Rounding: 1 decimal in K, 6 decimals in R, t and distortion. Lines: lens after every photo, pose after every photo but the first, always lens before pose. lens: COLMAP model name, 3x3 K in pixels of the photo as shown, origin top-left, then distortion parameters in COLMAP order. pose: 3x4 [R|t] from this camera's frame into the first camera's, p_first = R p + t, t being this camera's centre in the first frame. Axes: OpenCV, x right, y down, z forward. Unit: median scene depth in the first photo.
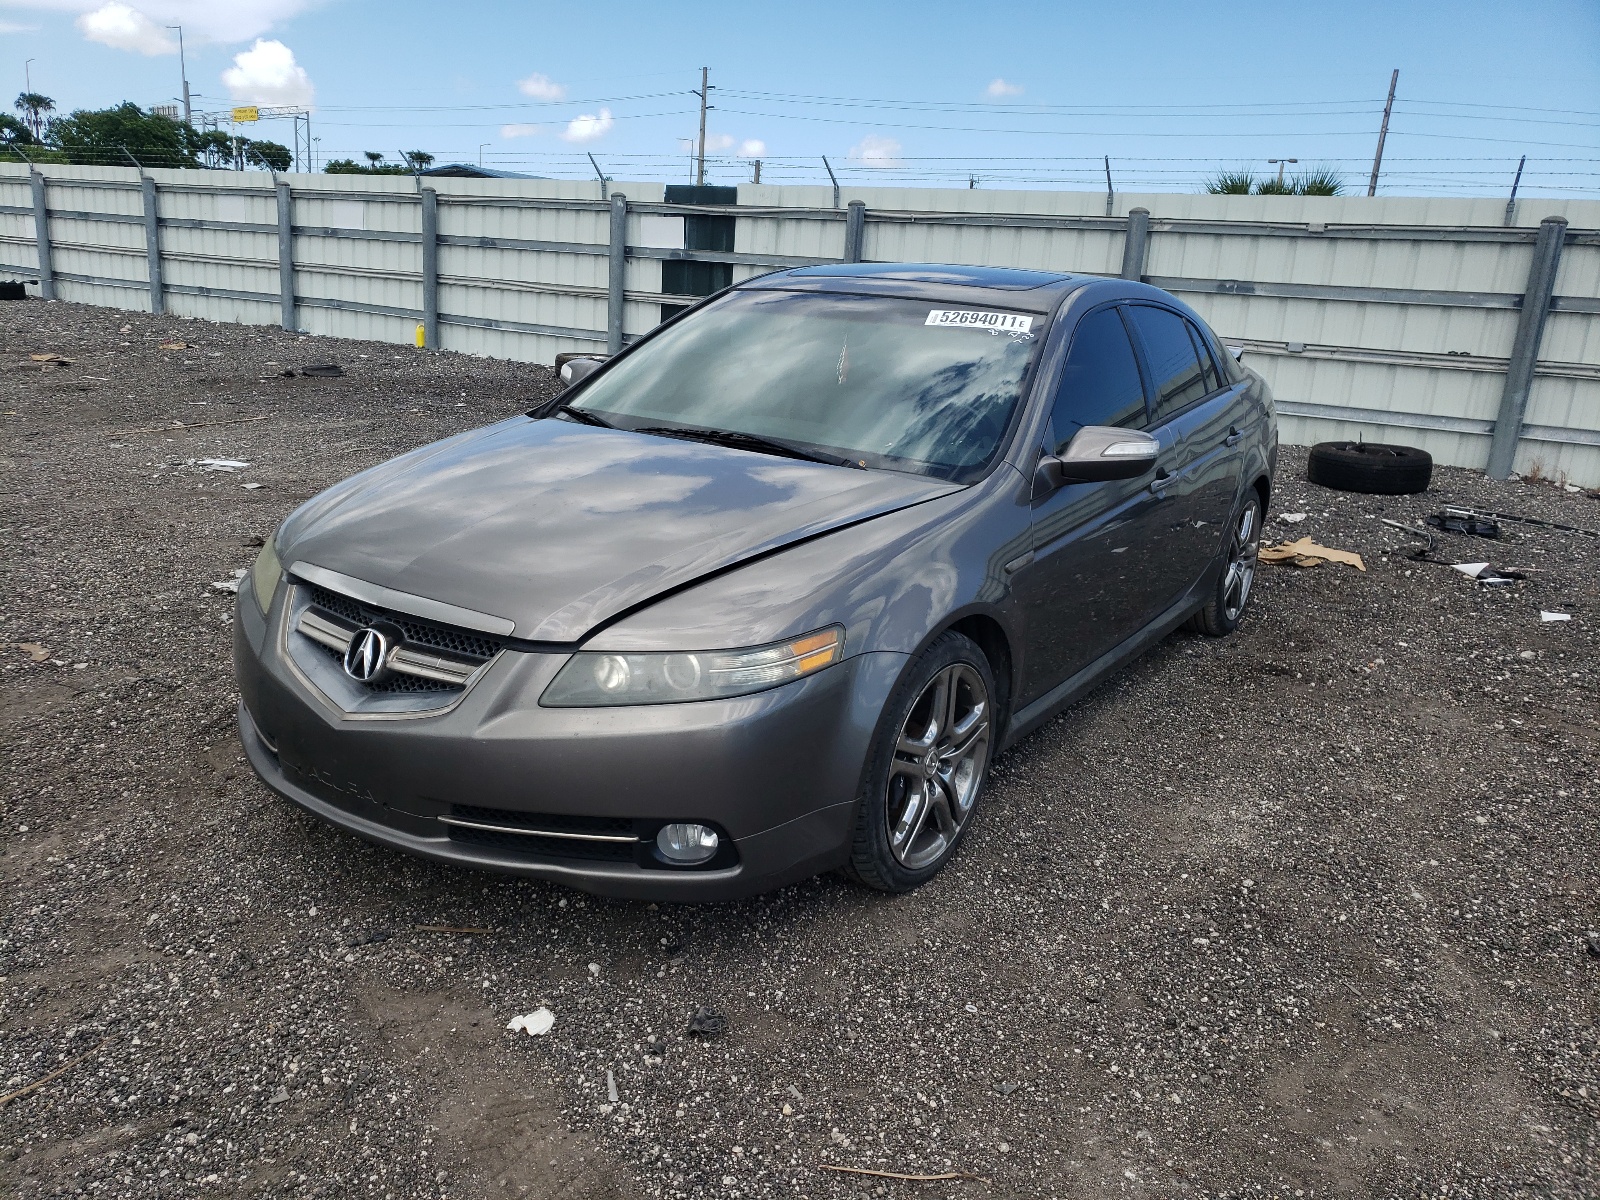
lens RADIAL K [[1219.5, 0, 820.8], [0, 1219.5, 599.3], [0, 0, 1]] dist [0.033090, -0.004735]
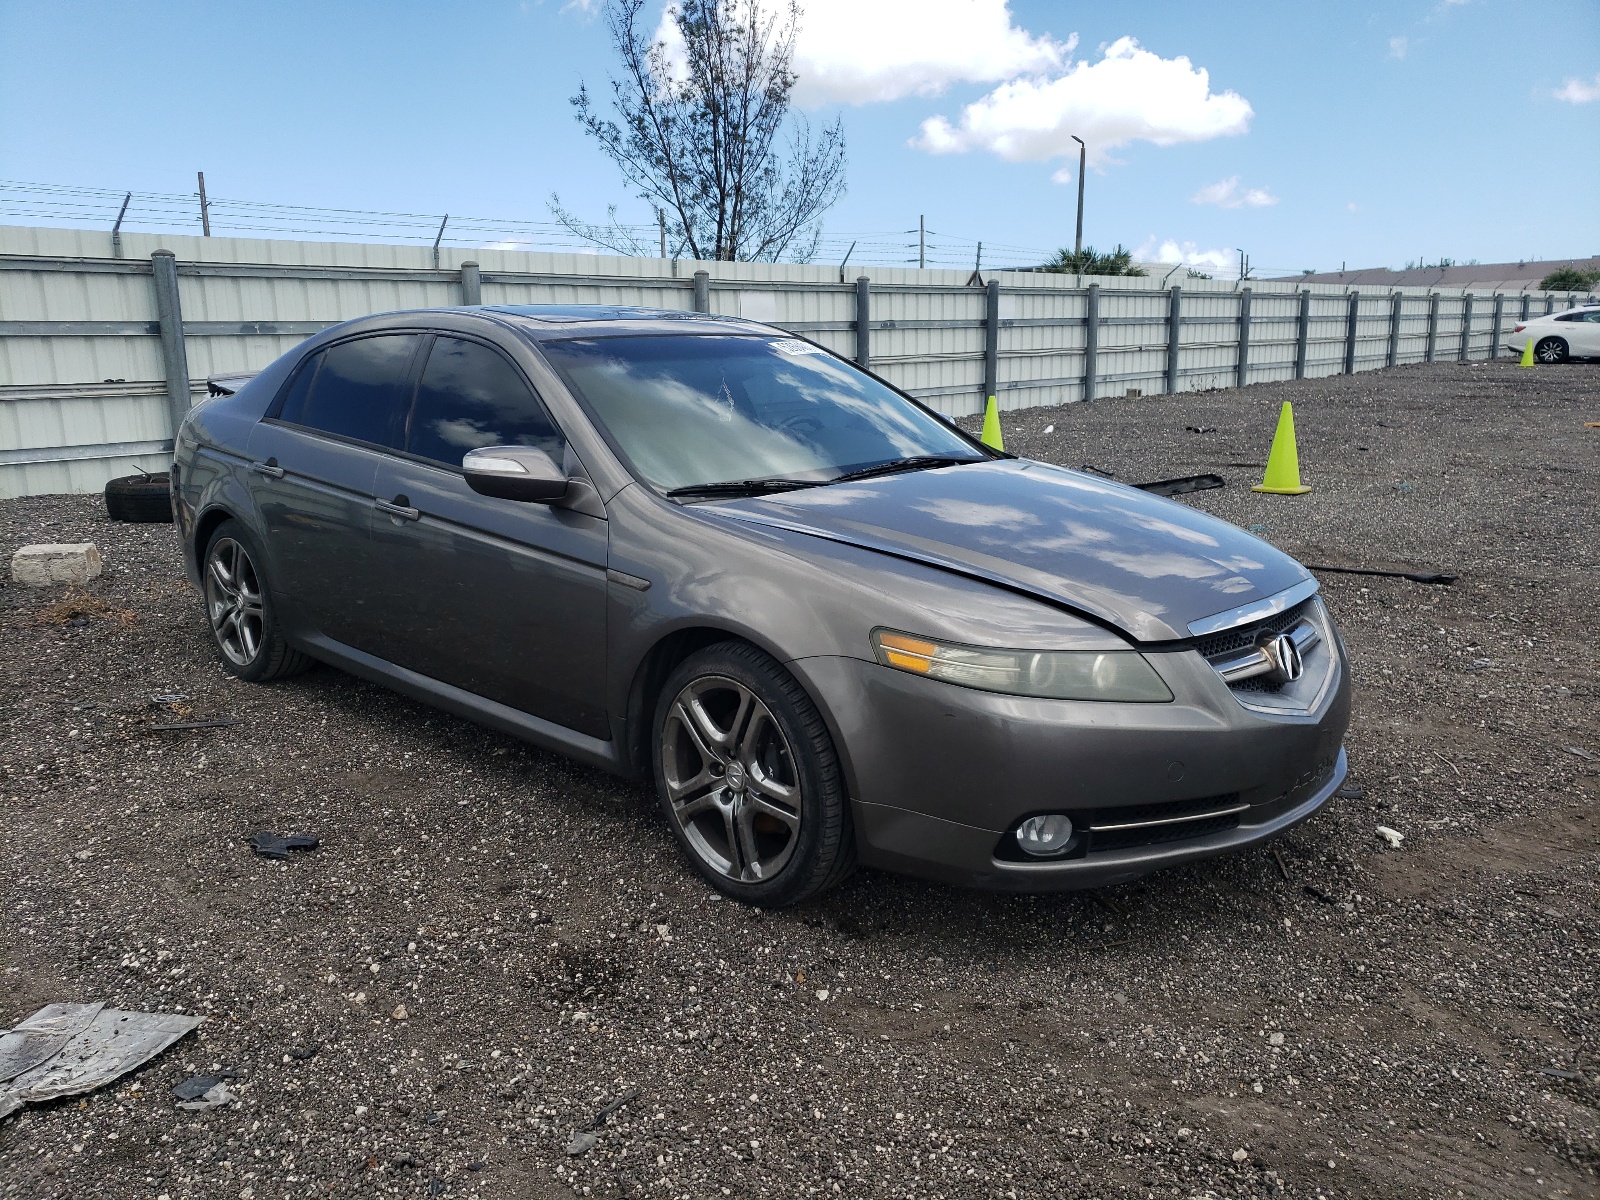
lens RADIAL K [[1219.5, 0, 820.8], [0, 1219.5, 599.3], [0, 0, 1]] dist [0.033090, -0.004735]
pose [[0.176039, -0.272846, 0.945815, -1.214478], [0.278881, 0.935278, 0.217900, -0.272011], [-0.944053, 0.225411, 0.240737, 0.727736]]
